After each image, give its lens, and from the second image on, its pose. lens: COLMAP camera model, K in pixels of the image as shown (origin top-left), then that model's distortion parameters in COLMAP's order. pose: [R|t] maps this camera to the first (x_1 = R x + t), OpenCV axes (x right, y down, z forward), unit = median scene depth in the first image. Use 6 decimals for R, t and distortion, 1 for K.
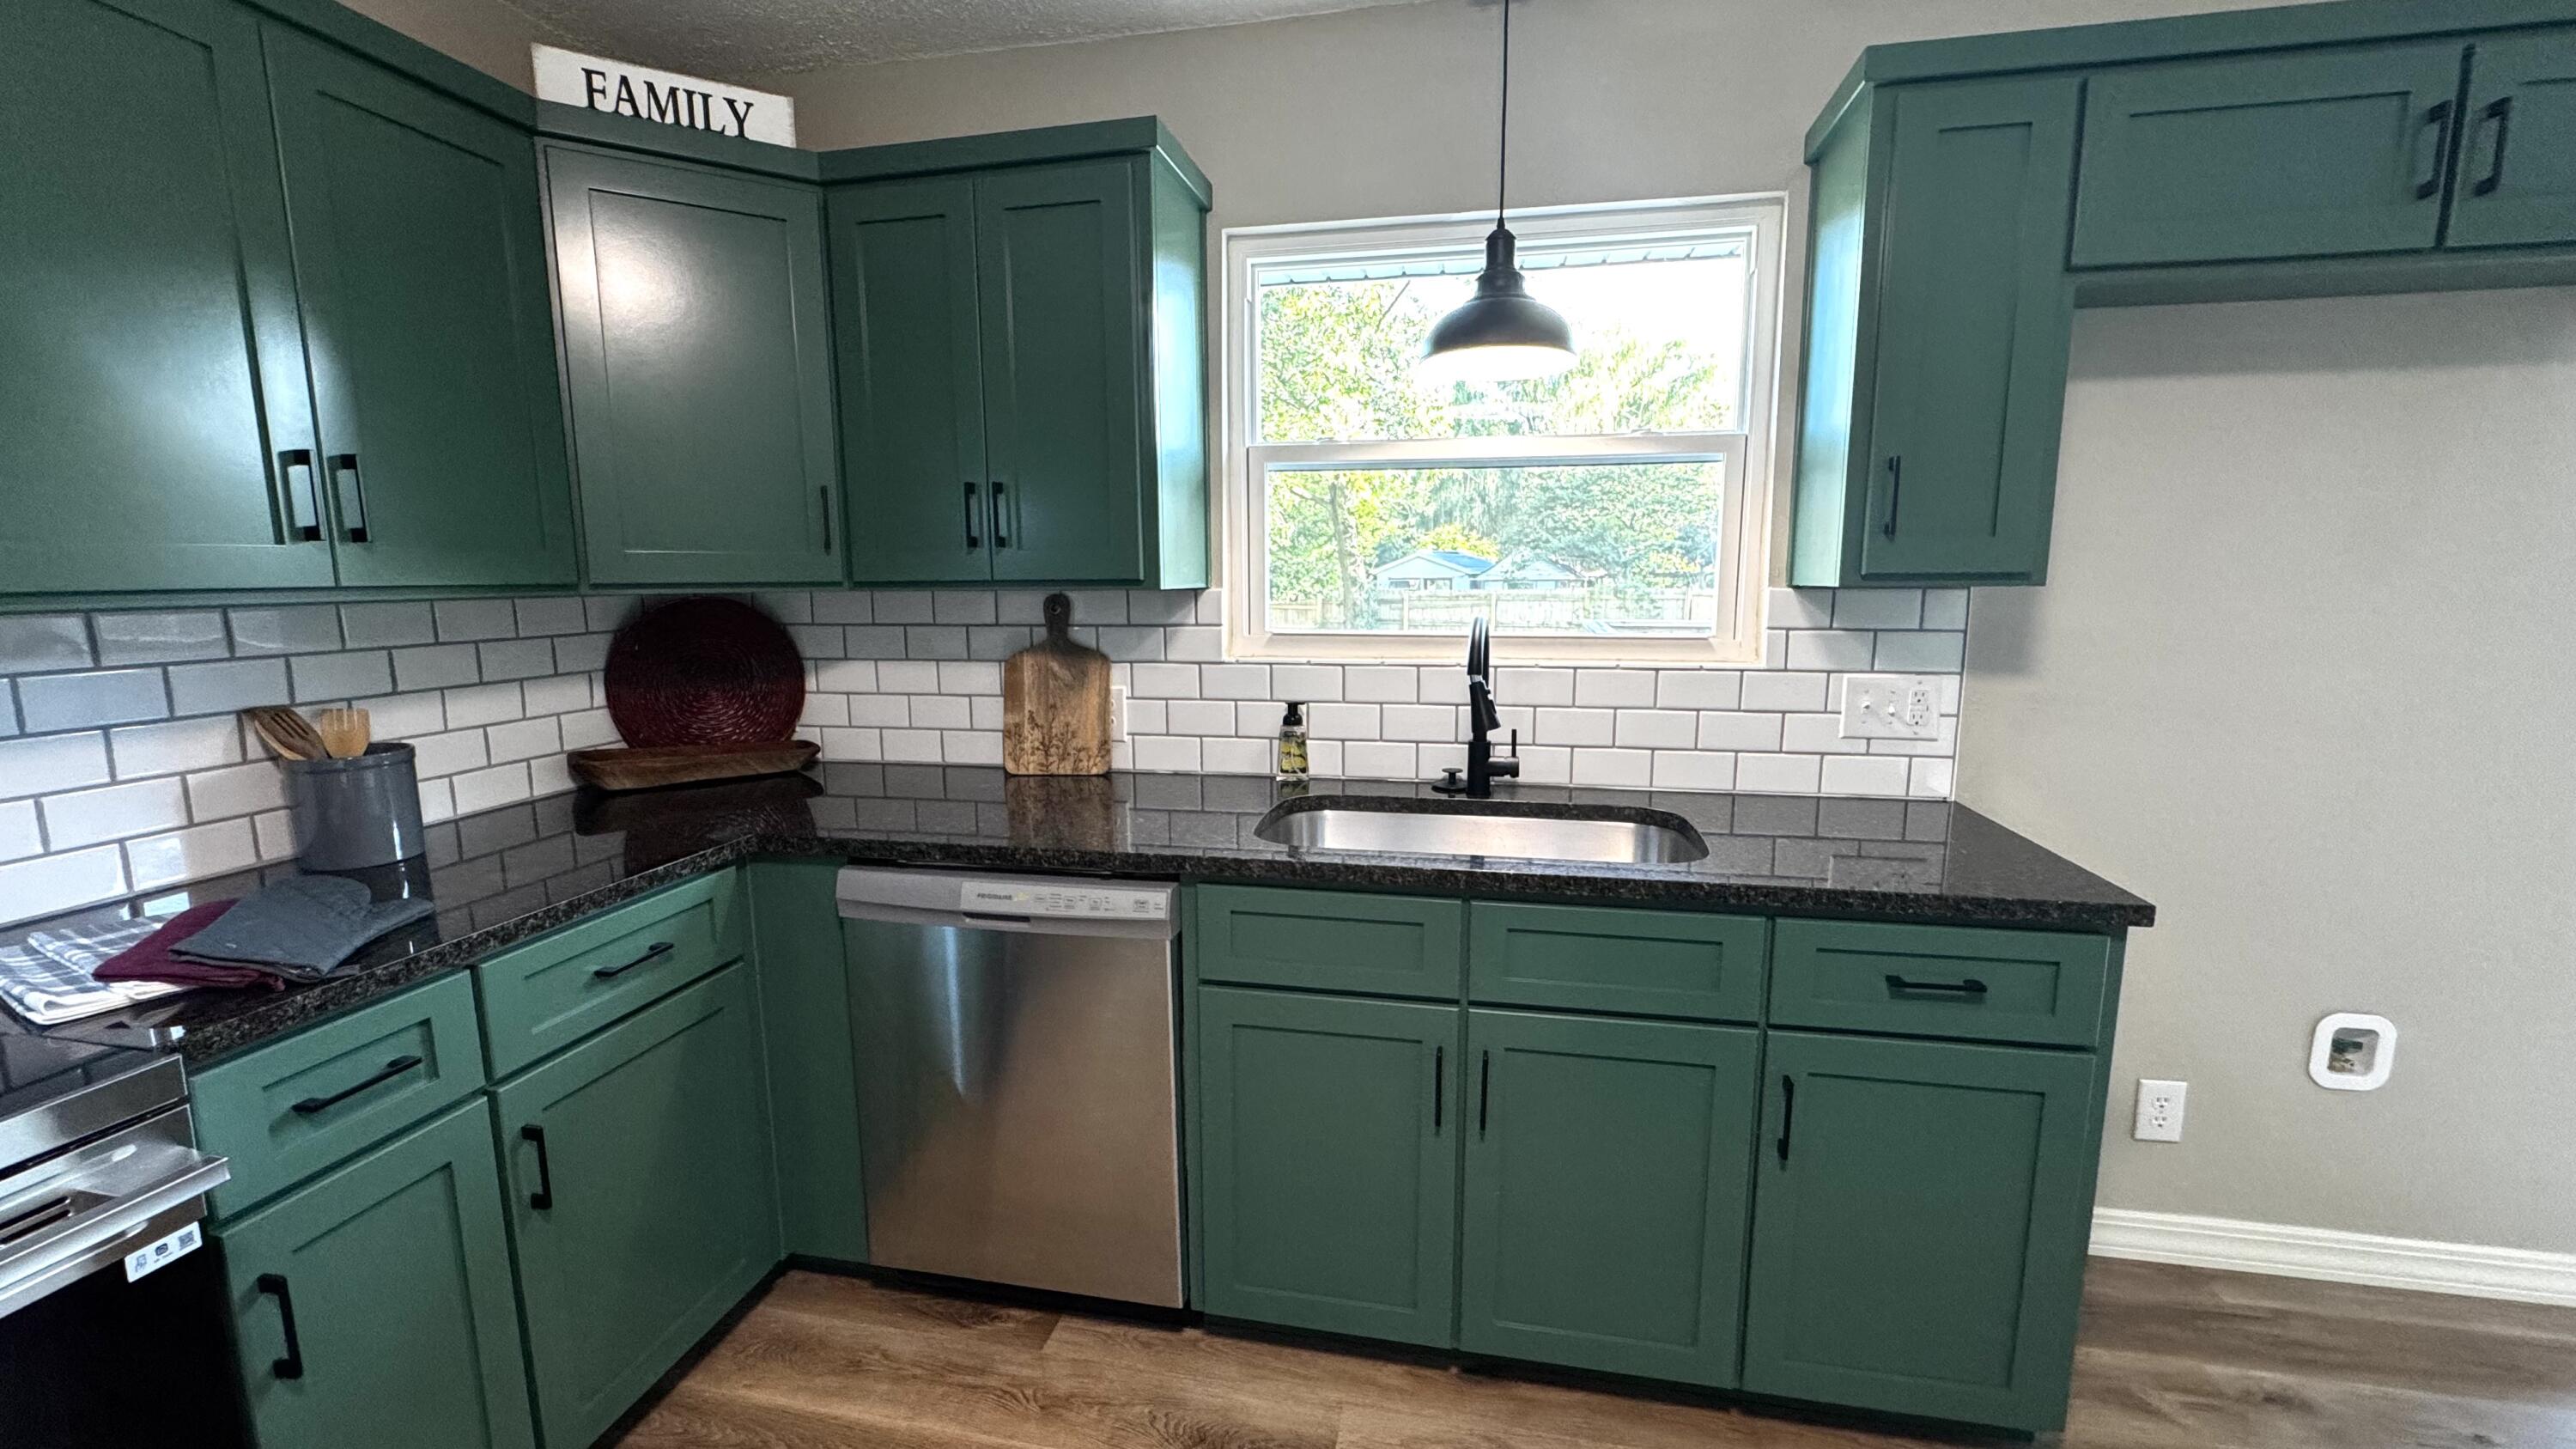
lens RADIAL K [[1015.6, 0, 1288.0], [0, 1015.6, 724.5], [0, 0, 1]] dist [-0.002902, 0.000238]
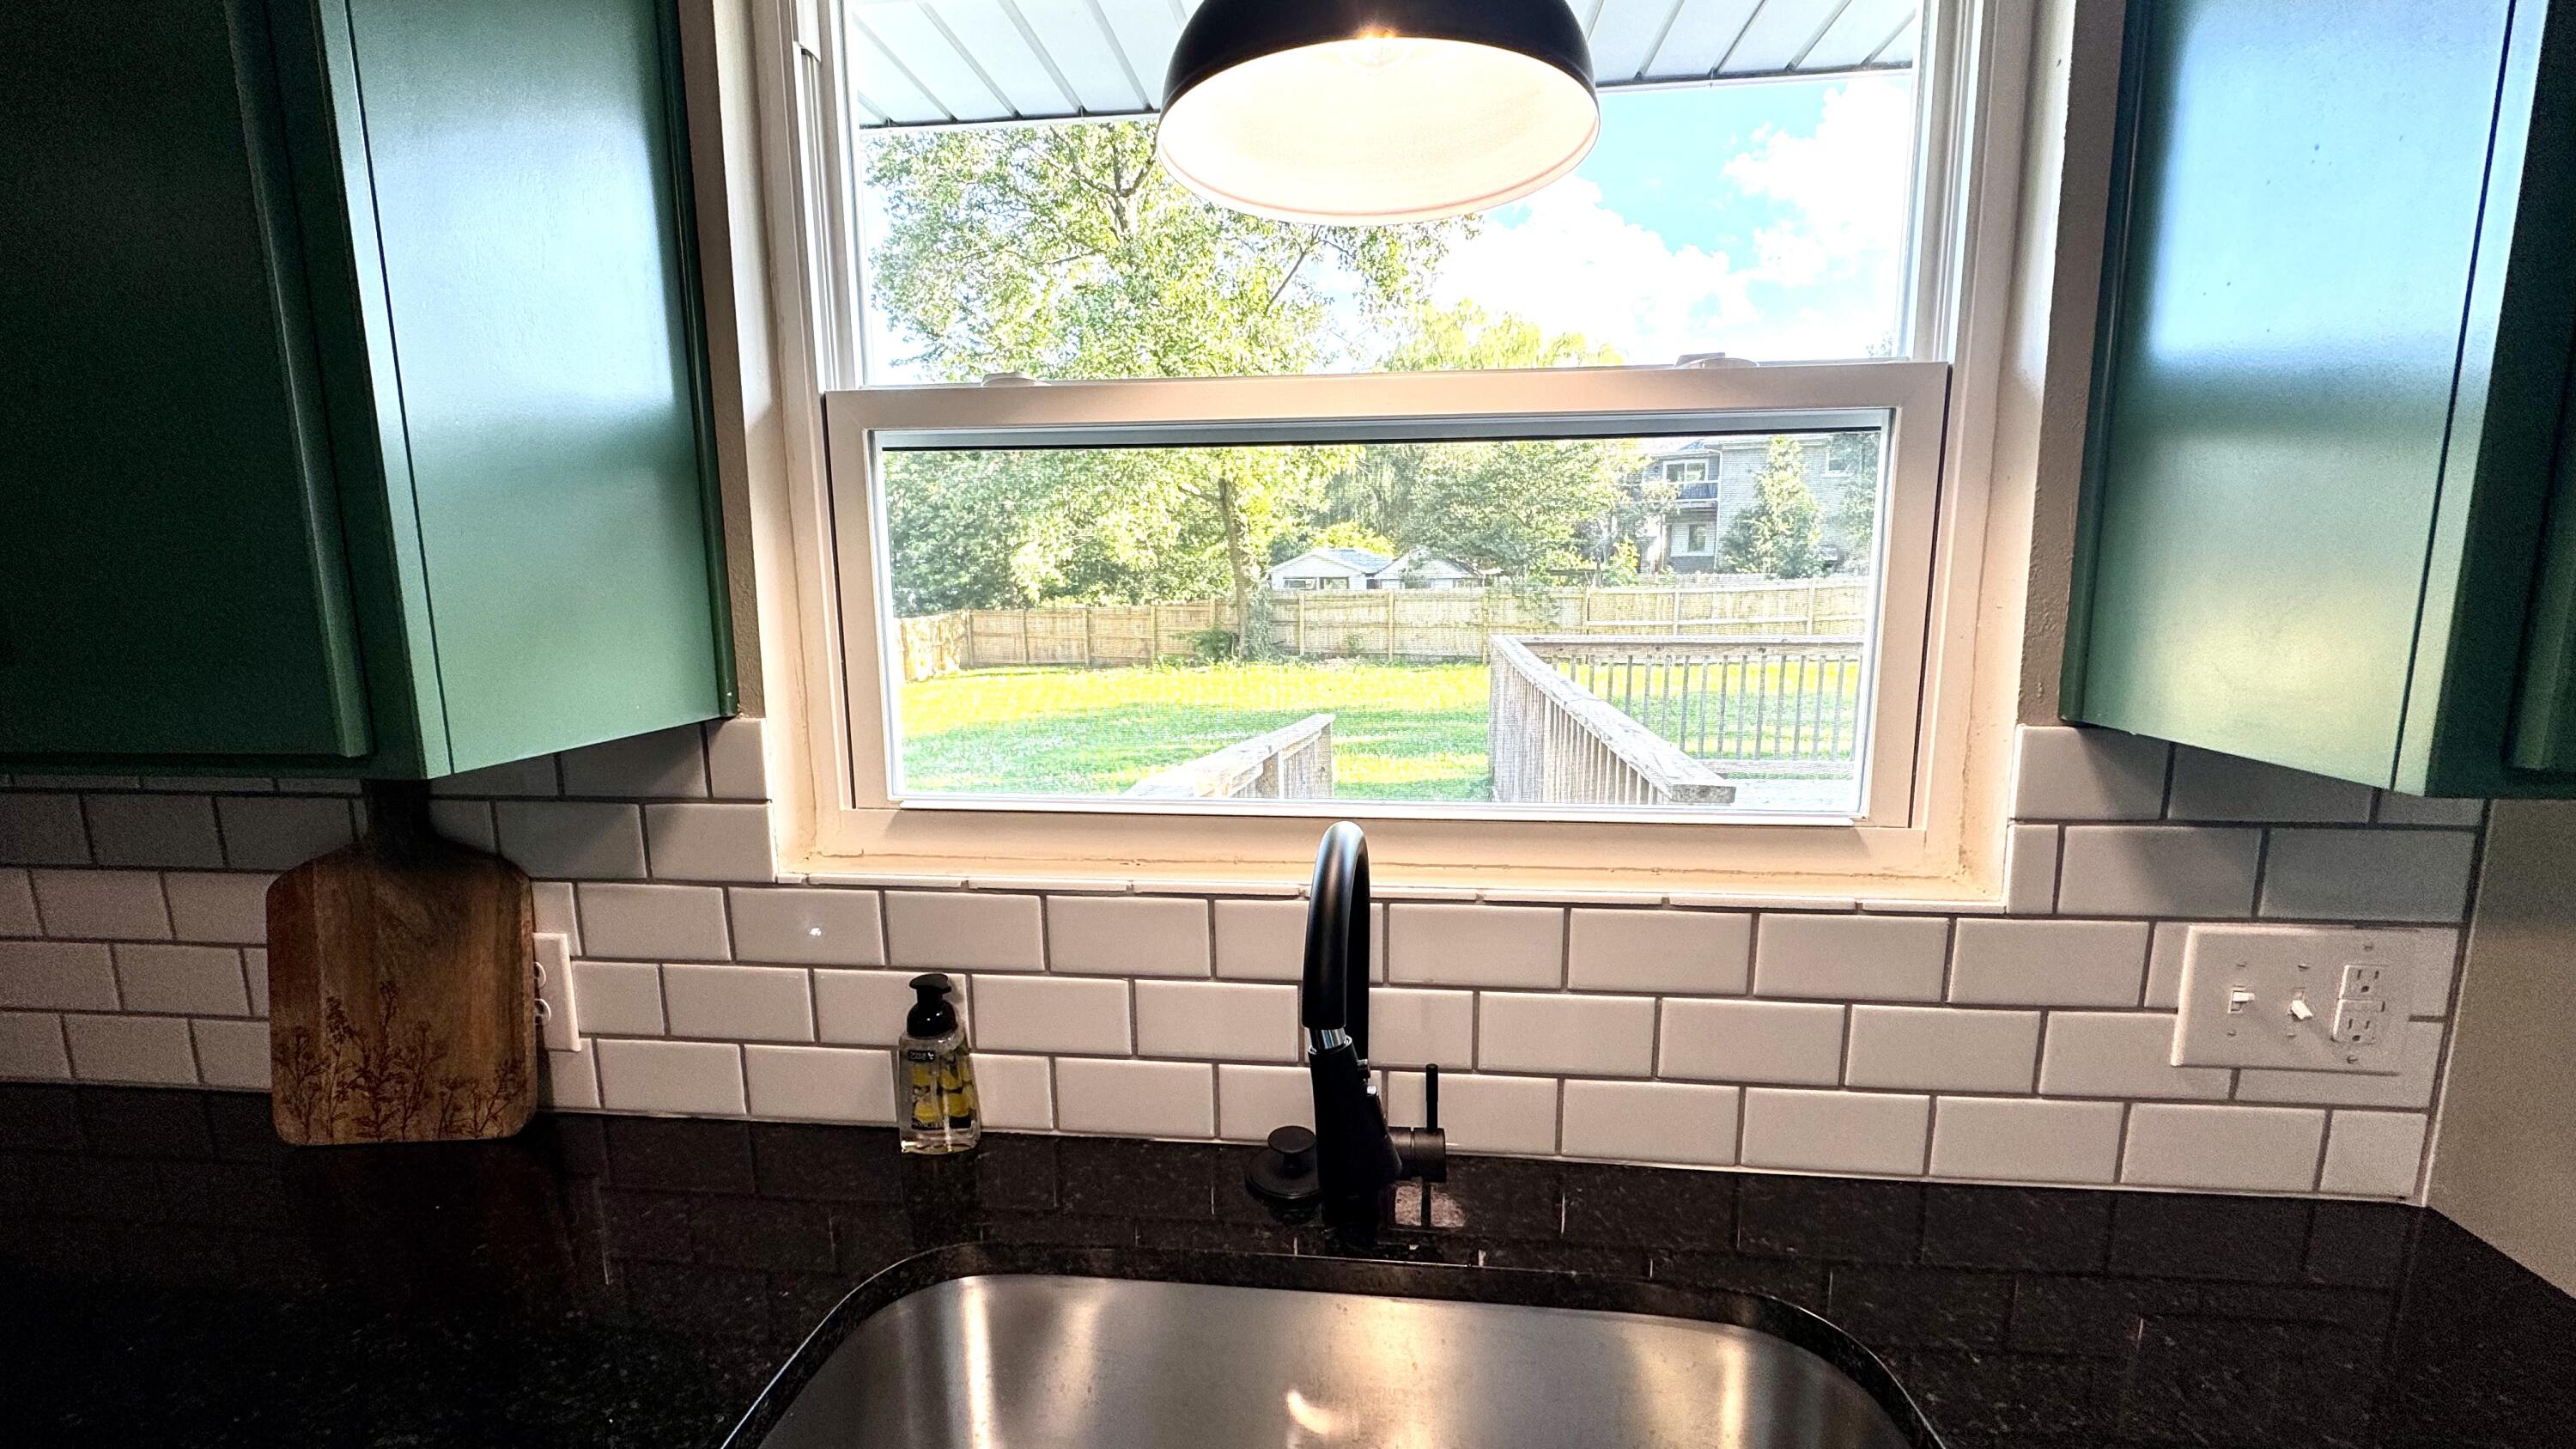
lens RADIAL K [[1015.6, 0, 1288.0], [0, 1015.6, 724.5], [0, 0, 1]] dist [-0.002902, 0.000238]
pose [[0.995228, -0.020319, 0.095434, 0.112970], [0.019979, 0.999790, 0.004519, -0.124100], [-0.095505, -0.002591, 0.995426, 0.527808]]
